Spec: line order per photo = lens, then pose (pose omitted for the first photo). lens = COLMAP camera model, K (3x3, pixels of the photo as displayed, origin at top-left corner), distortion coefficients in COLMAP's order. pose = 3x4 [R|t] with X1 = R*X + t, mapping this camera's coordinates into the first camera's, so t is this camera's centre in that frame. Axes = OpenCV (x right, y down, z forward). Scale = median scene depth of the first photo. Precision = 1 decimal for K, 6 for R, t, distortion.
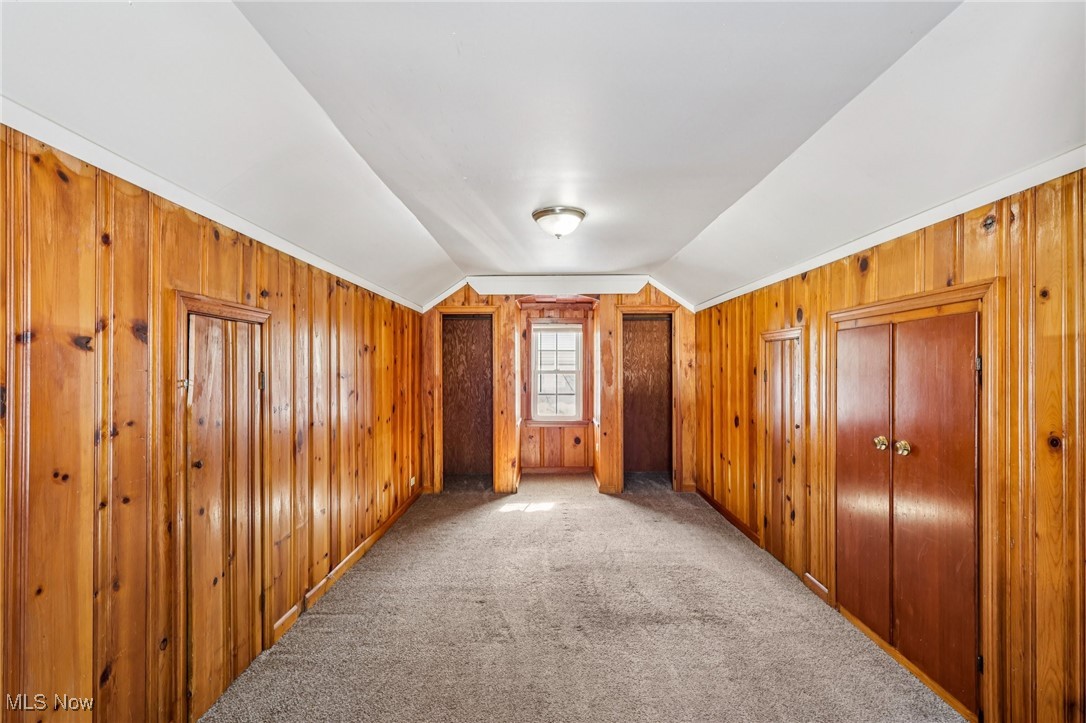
lens RADIAL K [[506.6, 0, 541.9], [0, 506.6, 369.4], [0, 0, 1]] dist [0.001452, 0.001013]
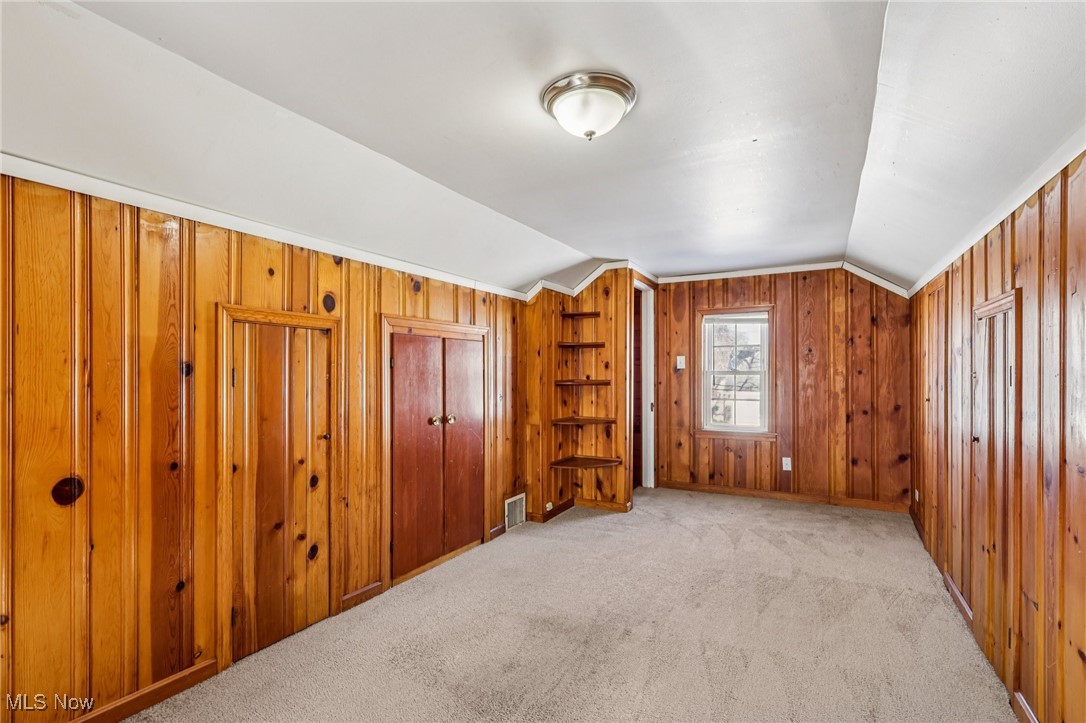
lens RADIAL K [[507.8, 0, 542.2], [0, 507.8, 372.7], [0, 0, 1]] dist [-0.001003, 0.000733]
pose [[-0.874558, 0.003411, 0.484909, -0.154503], [0.002465, 0.999994, -0.002589, 0.008611], [-0.484915, -0.001069, -0.874561, 1.166627]]
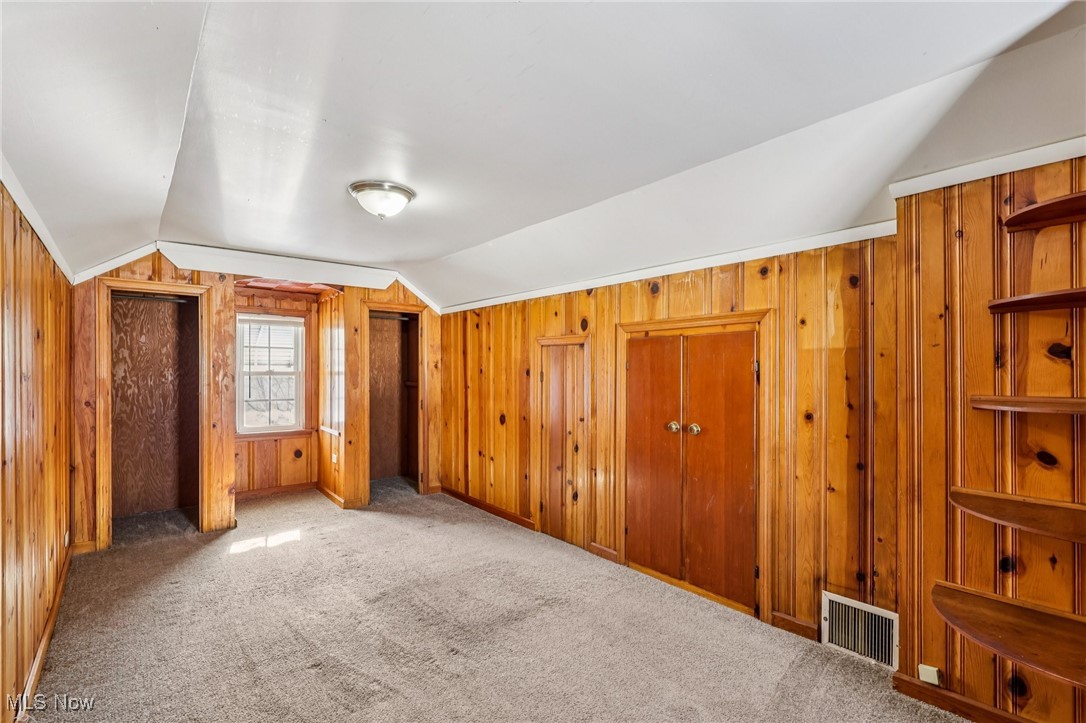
lens RADIAL K [[507.8, 0, 542.2], [0, 507.8, 372.7], [0, 0, 1]] dist [-0.001003, 0.000733]
pose [[0.770878, 0.002838, 0.636977, -0.235050], [-0.003612, 0.999993, -0.000084, 0.003626], [-0.636973, -0.002236, 0.770883, 0.116221]]
